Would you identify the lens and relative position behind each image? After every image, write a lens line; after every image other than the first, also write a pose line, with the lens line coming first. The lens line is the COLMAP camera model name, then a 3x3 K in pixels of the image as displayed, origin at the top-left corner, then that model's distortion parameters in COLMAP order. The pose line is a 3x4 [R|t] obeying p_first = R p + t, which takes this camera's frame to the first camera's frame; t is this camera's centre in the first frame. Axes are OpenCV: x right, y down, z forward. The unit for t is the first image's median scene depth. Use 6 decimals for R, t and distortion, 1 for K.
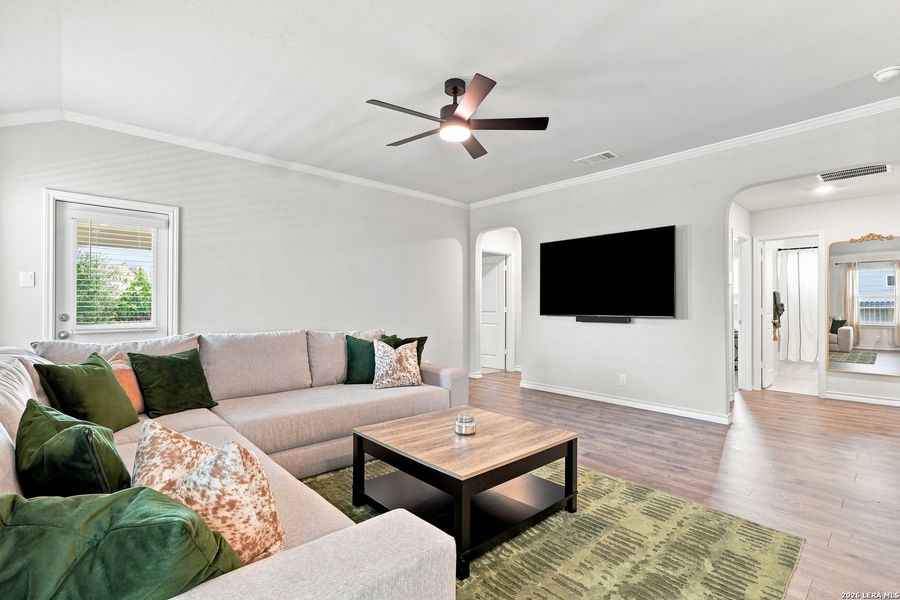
lens RADIAL K [[418.2, 0, 443.5], [0, 418.2, 302.4], [0, 0, 1]] dist [0.004617, 0.000692]
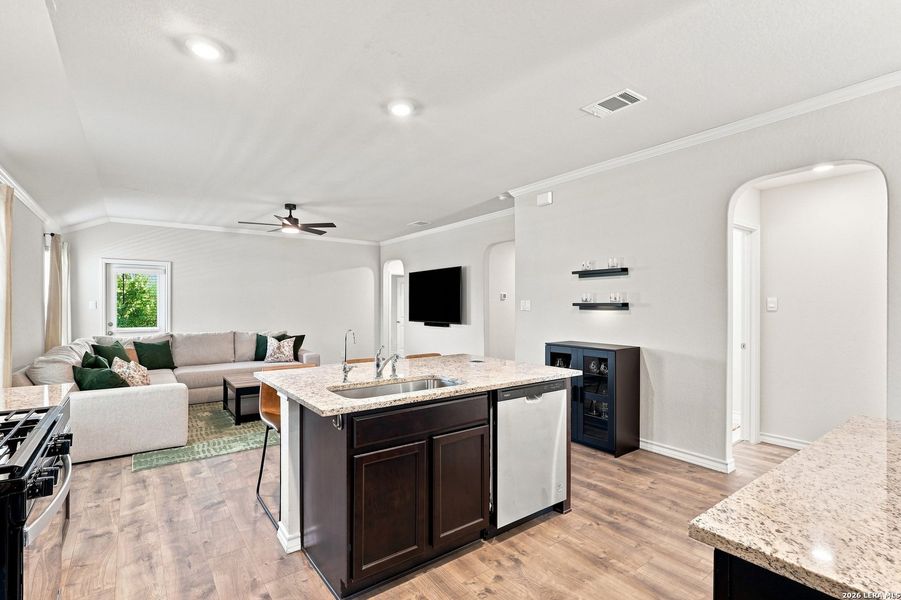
lens RADIAL K [[418.6, 0, 444.2], [0, 418.6, 303.1], [0, 0, 1]] dist [0.004617, 0.000692]
pose [[0.994588, -0.004623, -0.103797, 0.725968], [0.004779, 0.999988, 0.001250, -0.049360], [0.103790, -0.001739, 0.994598, -0.670602]]
